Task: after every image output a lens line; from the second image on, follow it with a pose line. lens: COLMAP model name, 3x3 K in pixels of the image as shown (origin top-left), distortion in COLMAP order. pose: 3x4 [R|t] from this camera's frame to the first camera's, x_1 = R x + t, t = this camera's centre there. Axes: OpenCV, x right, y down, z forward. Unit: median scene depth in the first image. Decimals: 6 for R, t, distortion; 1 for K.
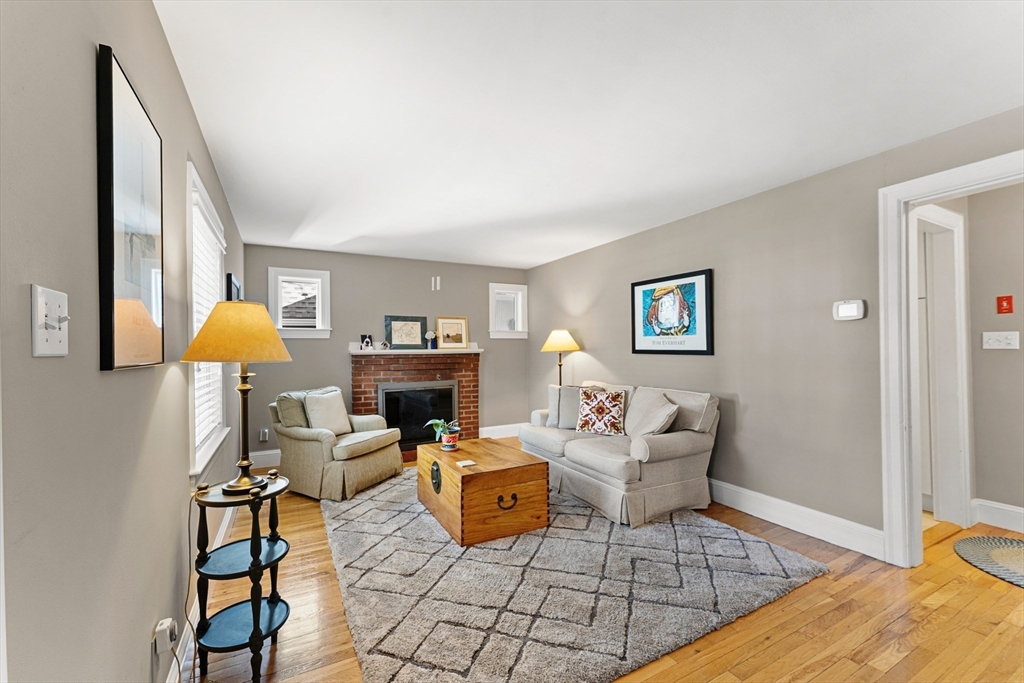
lens RADIAL K [[422.1, 0, 505.4], [0, 422.1, 347.6], [0, 0, 1]] dist [0.001743, 0.000099]
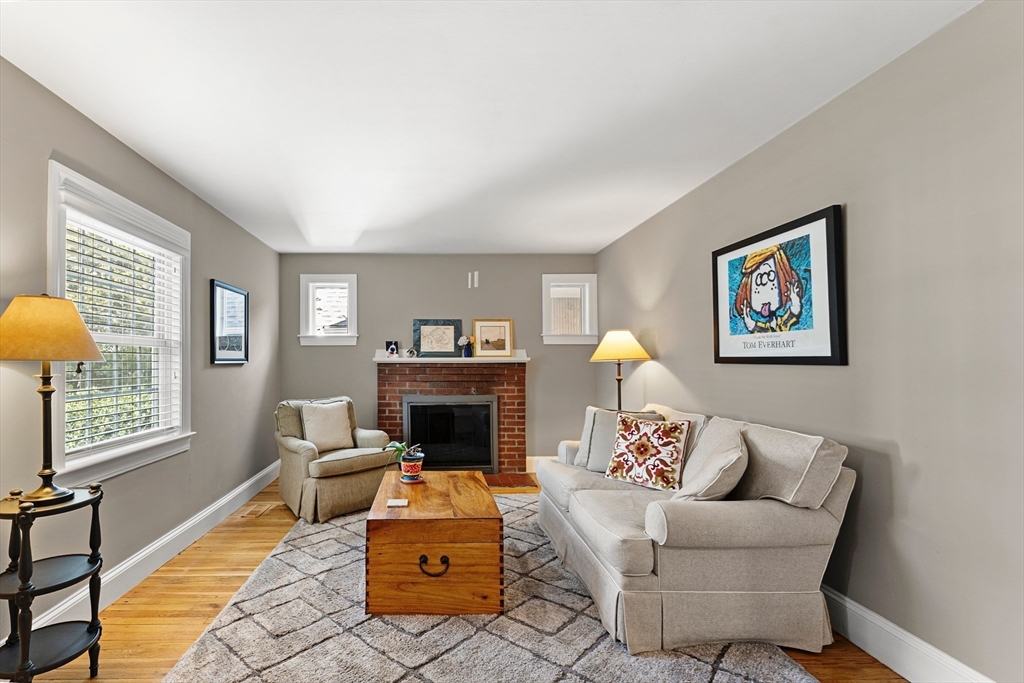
lens RADIAL K [[438.1, 0, 511.6], [0, 438.1, 356.8], [0, 0, 1]] dist [-0.001084, -0.000284]
pose [[0.890876, -0.001866, -0.454244, 0.351738], [-0.004585, 0.999904, -0.013101, 0.015529], [0.454224, 0.013754, 0.890781, 0.301059]]
